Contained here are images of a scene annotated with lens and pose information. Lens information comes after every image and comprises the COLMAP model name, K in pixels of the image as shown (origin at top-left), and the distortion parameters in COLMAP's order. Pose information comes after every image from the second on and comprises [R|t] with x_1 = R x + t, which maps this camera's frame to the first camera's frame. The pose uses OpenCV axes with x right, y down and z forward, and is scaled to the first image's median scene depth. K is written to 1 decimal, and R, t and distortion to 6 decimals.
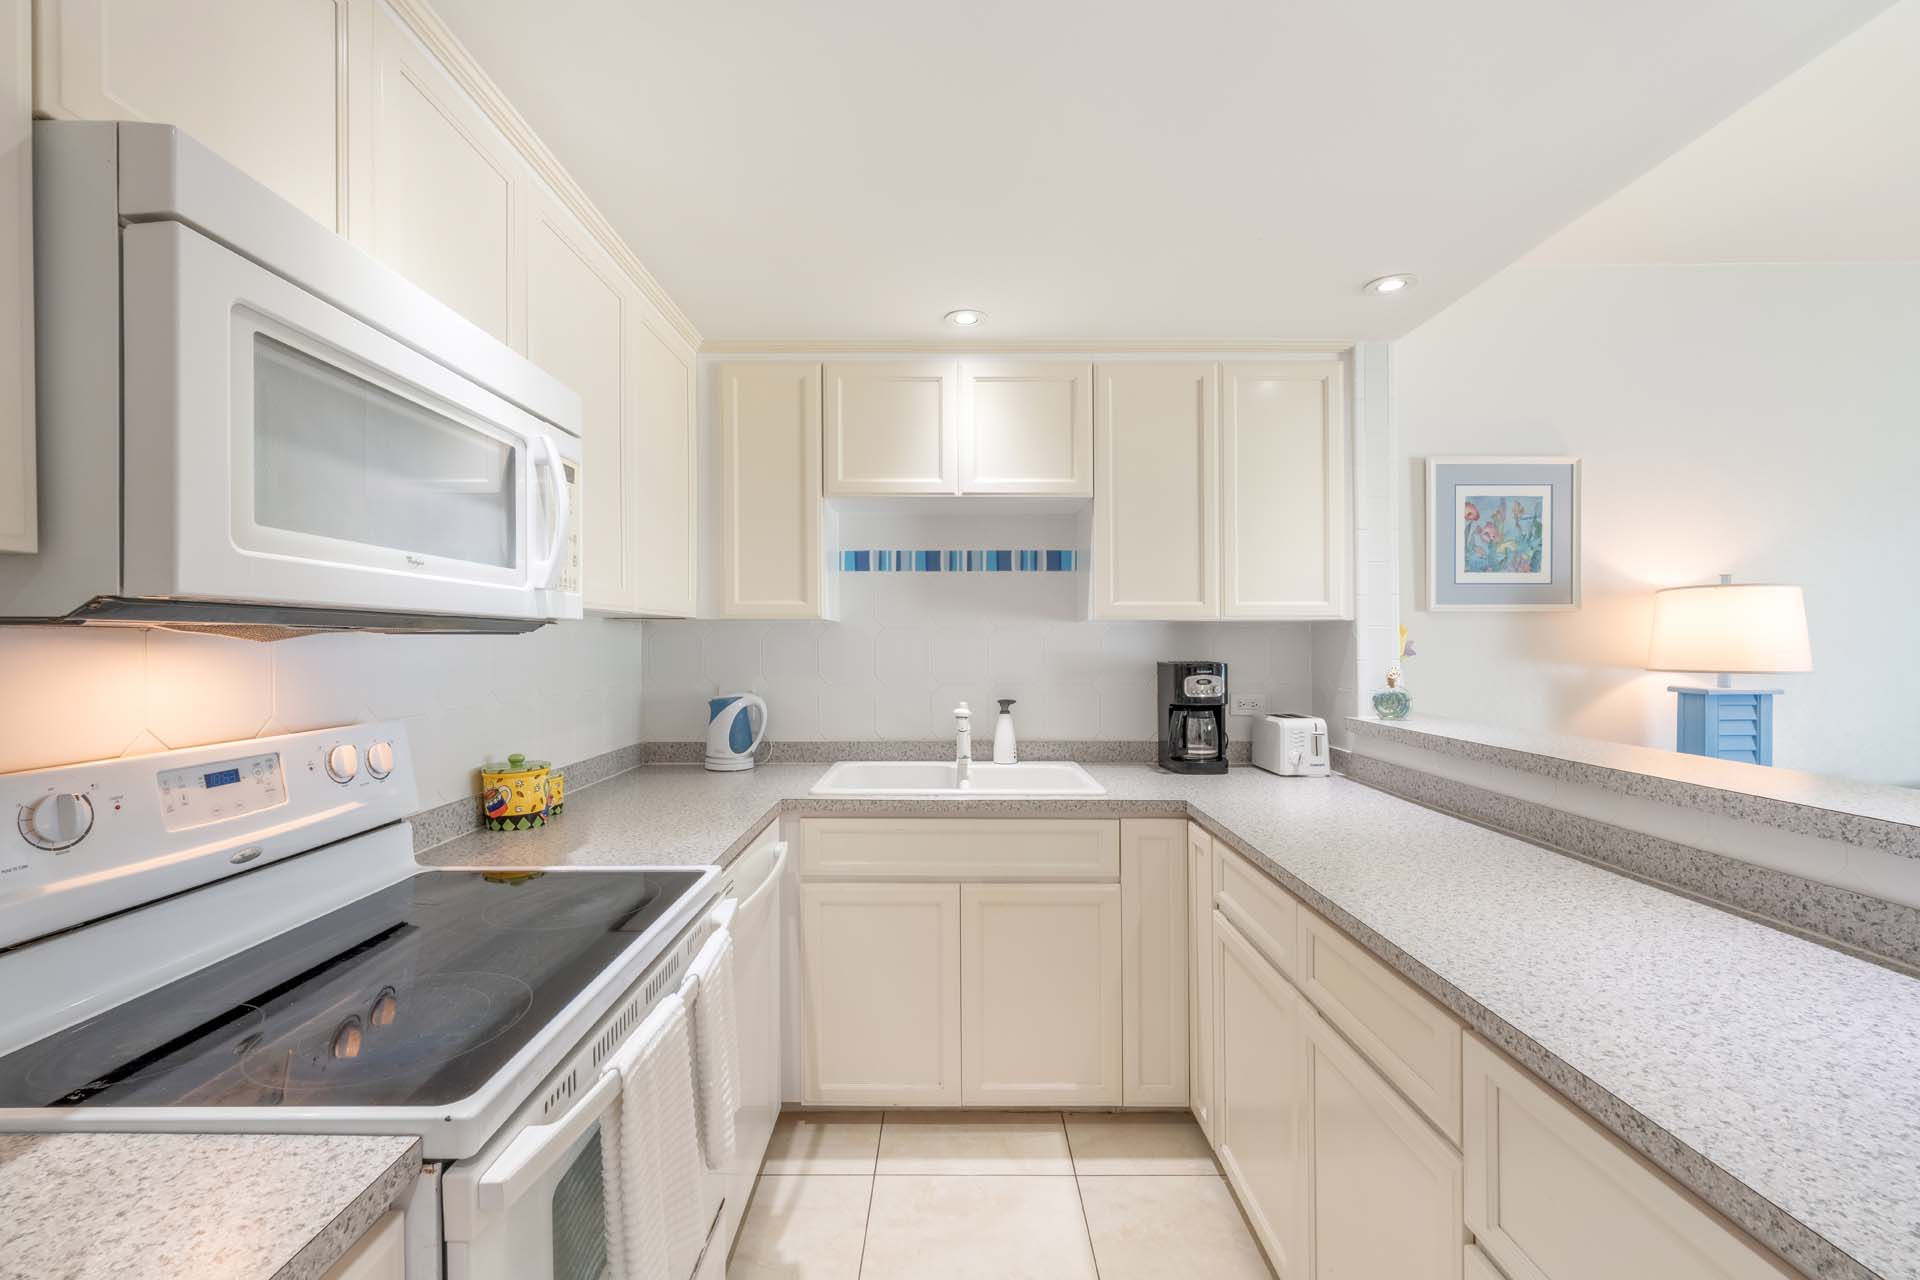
lens RADIAL K [[783.8, 0, 955.6], [0, 783.8, 638.1], [0, 0, 1]] dist [-0.001507, -0.000729]
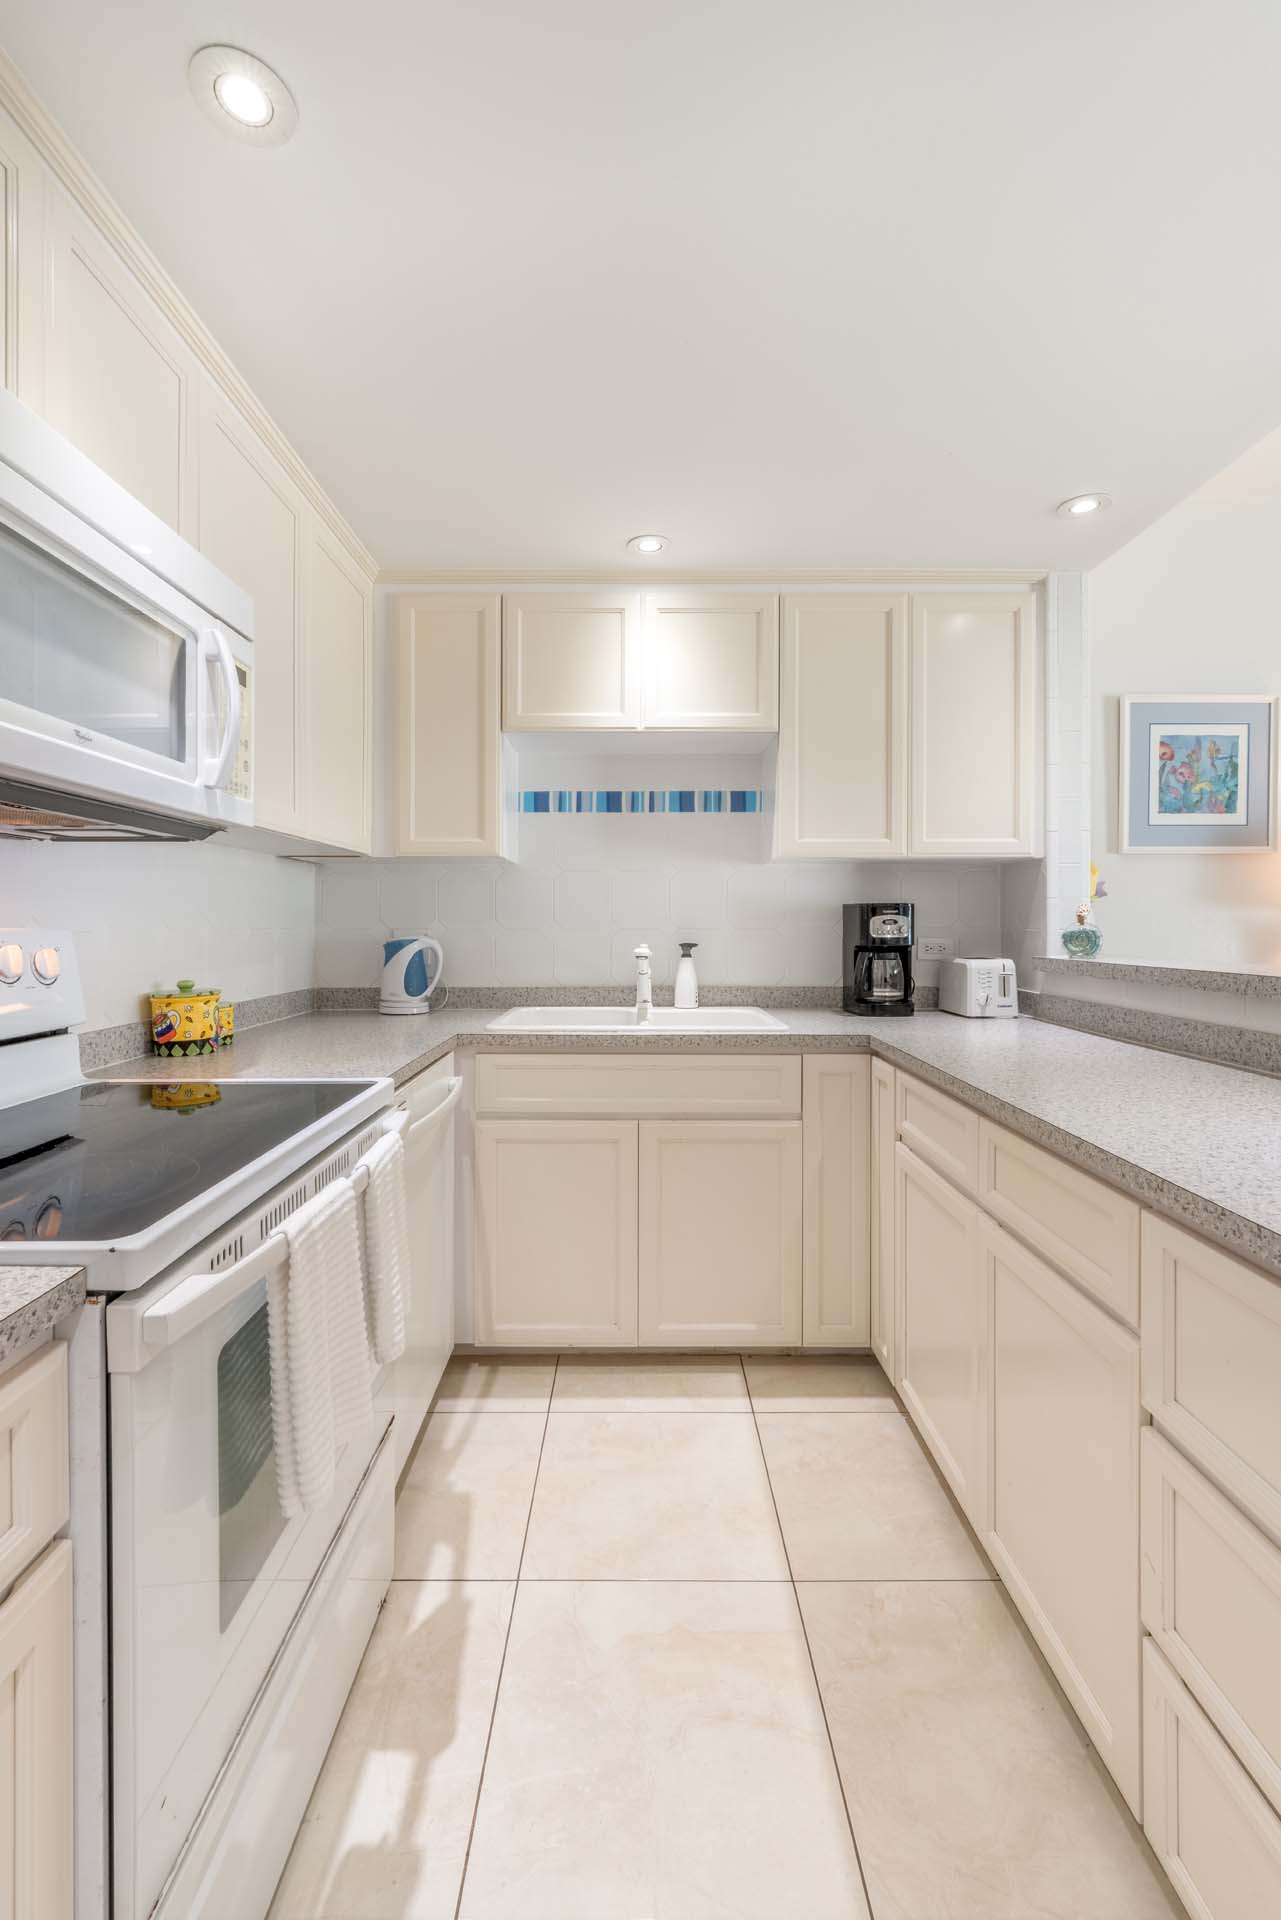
lens RADIAL K [[807.2, 0, 639.5], [0, 807.2, 918.0], [0, 0, 1]] dist [-0.001565, -0.000130]
pose [[0.999970, 0.007684, -0.000181, 0.005083], [-0.007683, 0.999966, 0.002844, 0.055210], [0.000203, -0.002842, 0.999996, -0.006570]]
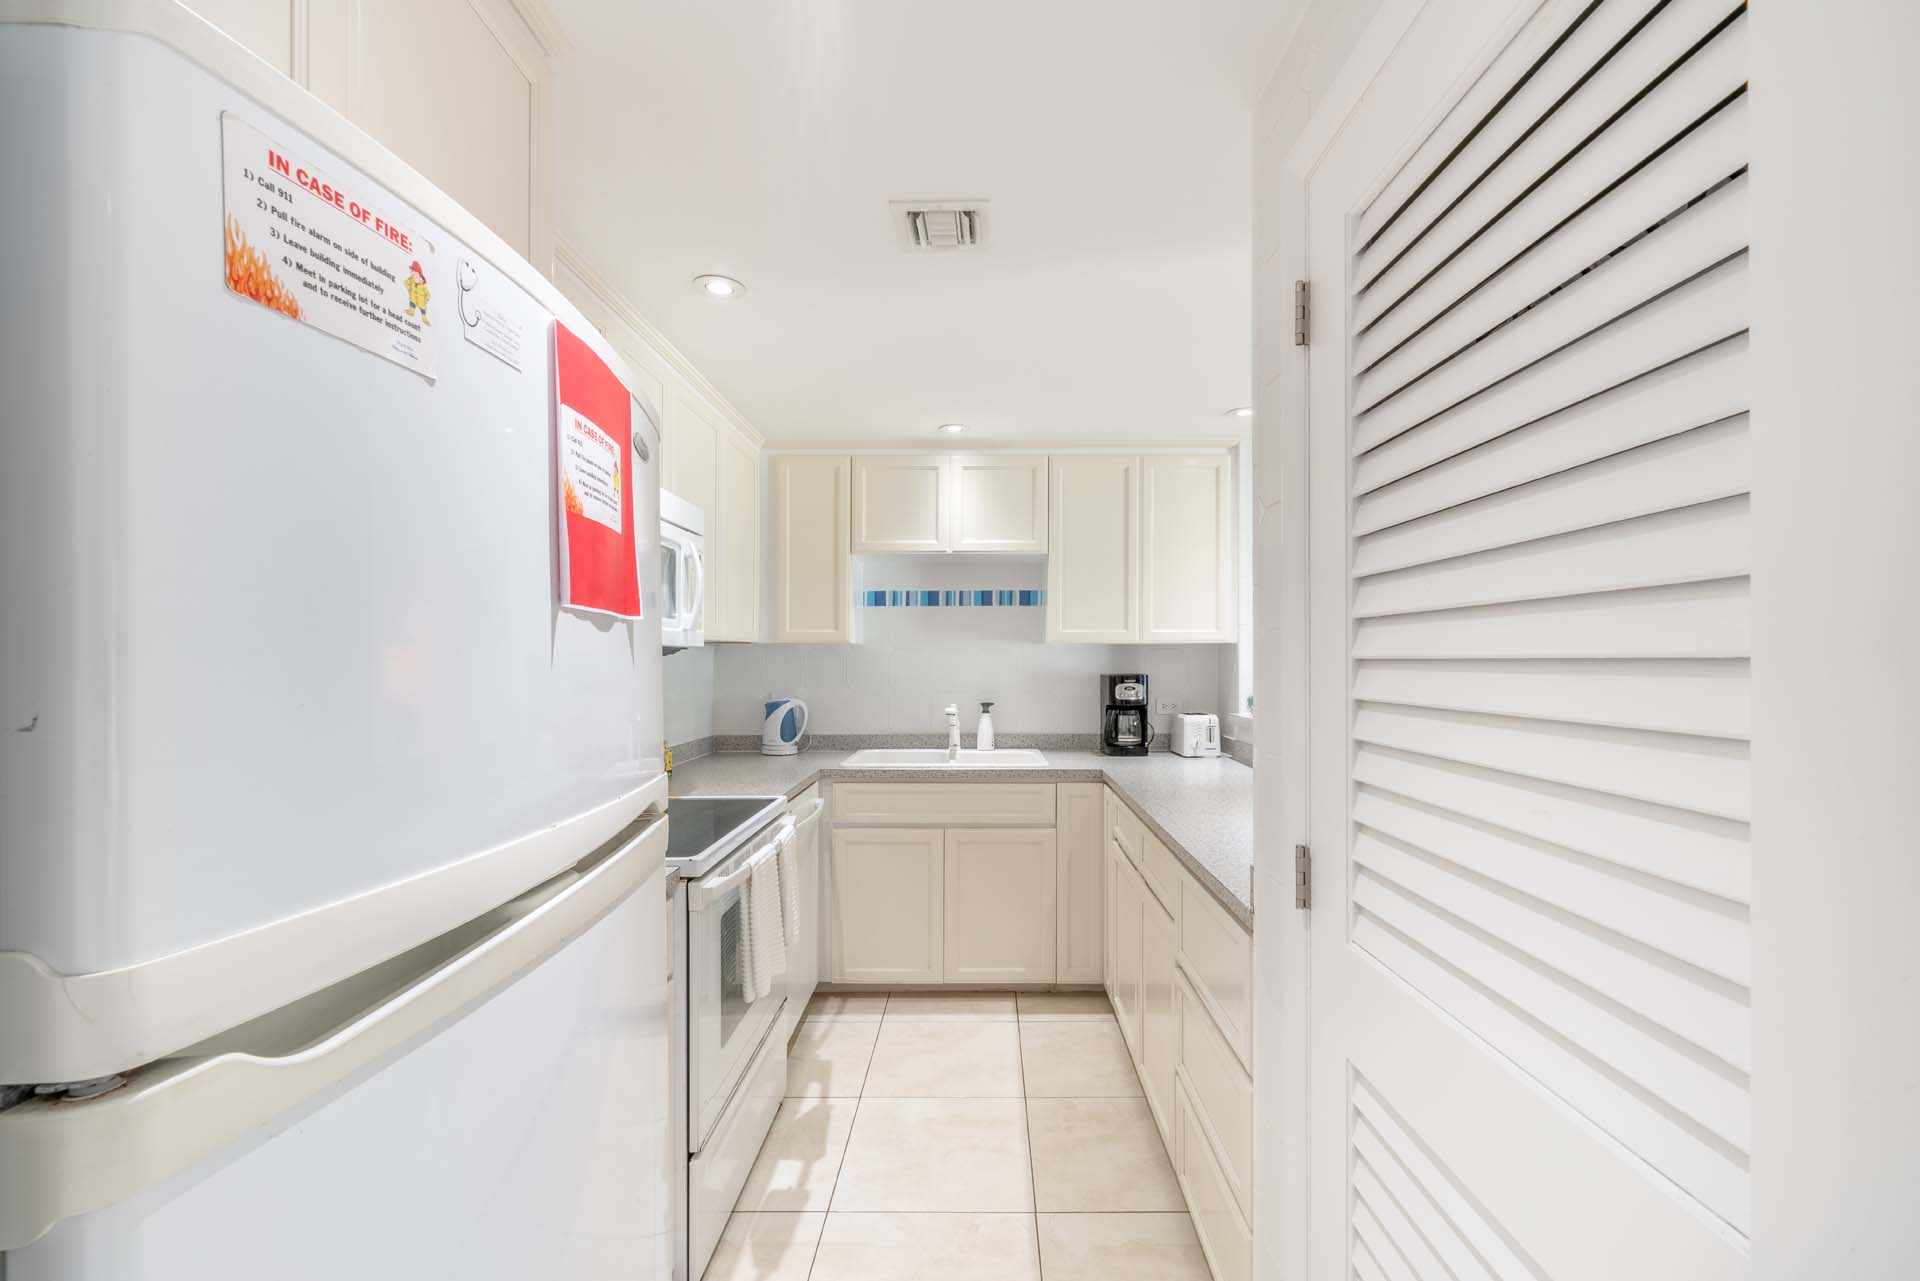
lens RADIAL K [[796.4, 0, 988.5], [0, 796.4, 638.8], [0, 0, 1]] dist [-0.000274, -0.000115]
pose [[0.999980, 0.006022, 0.001880, 0.079348], [-0.005992, 0.999858, -0.015775, -0.011321], [-0.001975, 0.015763, 0.999874, -0.447367]]
